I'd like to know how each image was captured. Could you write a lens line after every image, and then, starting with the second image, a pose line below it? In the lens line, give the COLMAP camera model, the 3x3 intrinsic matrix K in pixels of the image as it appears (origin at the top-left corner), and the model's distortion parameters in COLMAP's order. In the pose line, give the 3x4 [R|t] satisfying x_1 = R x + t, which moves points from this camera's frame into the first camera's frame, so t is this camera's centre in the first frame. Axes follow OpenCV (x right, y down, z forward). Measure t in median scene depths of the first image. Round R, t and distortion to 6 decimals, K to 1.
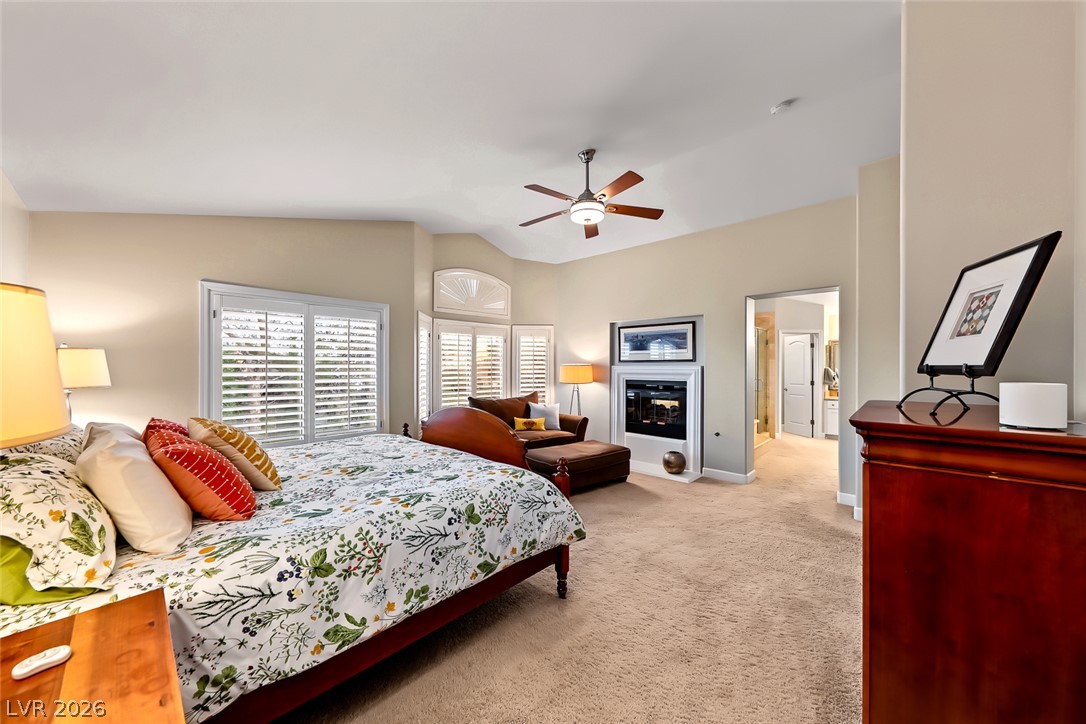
lens RADIAL K [[384.3, 0, 541.1], [0, 384.3, 365.0], [0, 0, 1]] dist [-0.011445, 0.000070]
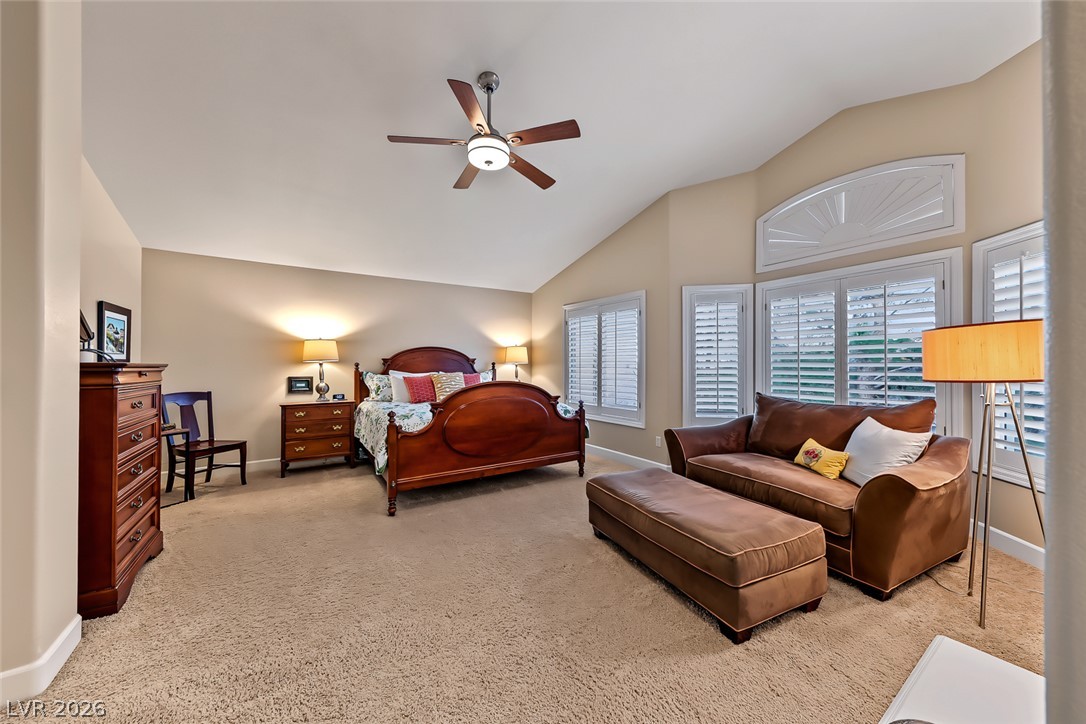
lens RADIAL K [[381.2, 0, 543.0], [0, 381.2, 362.0], [0, 0, 1]] dist [-0.039510, 0.031284]
pose [[-0.217853, -0.004603, -0.975971, 0.742031], [0.004610, 0.999973, -0.005745, 0.045428], [0.975971, -0.005751, -0.217826, 1.082722]]
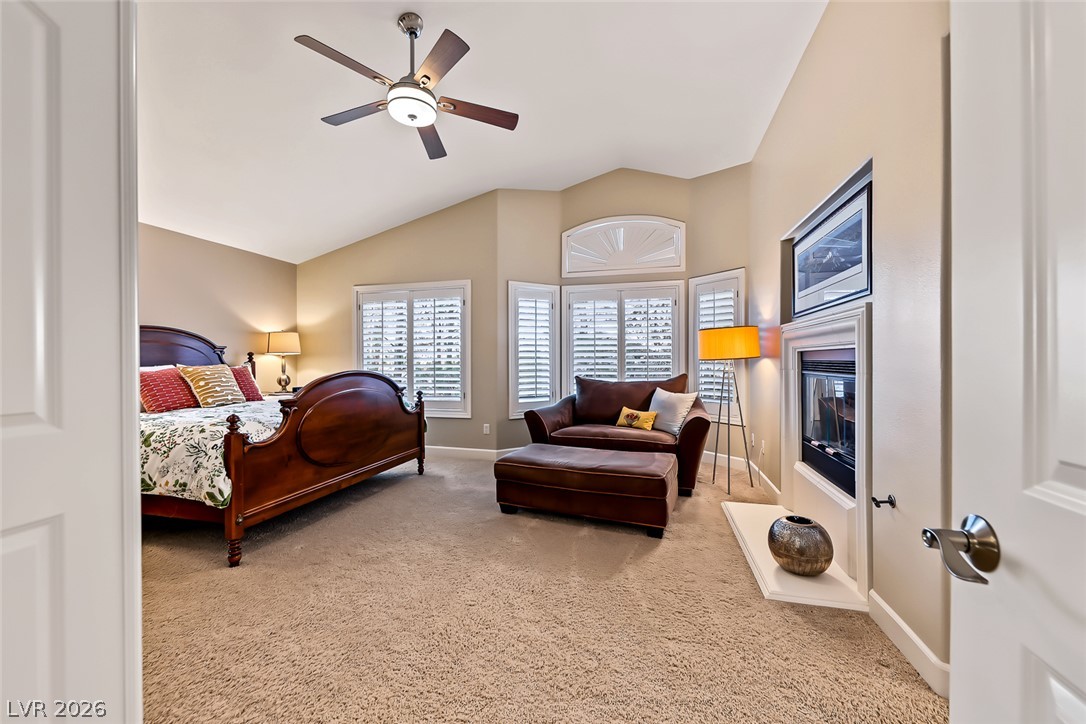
lens RADIAL K [[424.7, 0, 543.0], [0, 424.7, 362.0], [0, 0, 1]] dist [0.000245, 0.000074]
pose [[0.488266, -0.002272, -0.872692, 0.788892], [0.009000, 0.999957, 0.002432, 0.070191], [0.872649, -0.009041, 0.488265, 0.690879]]
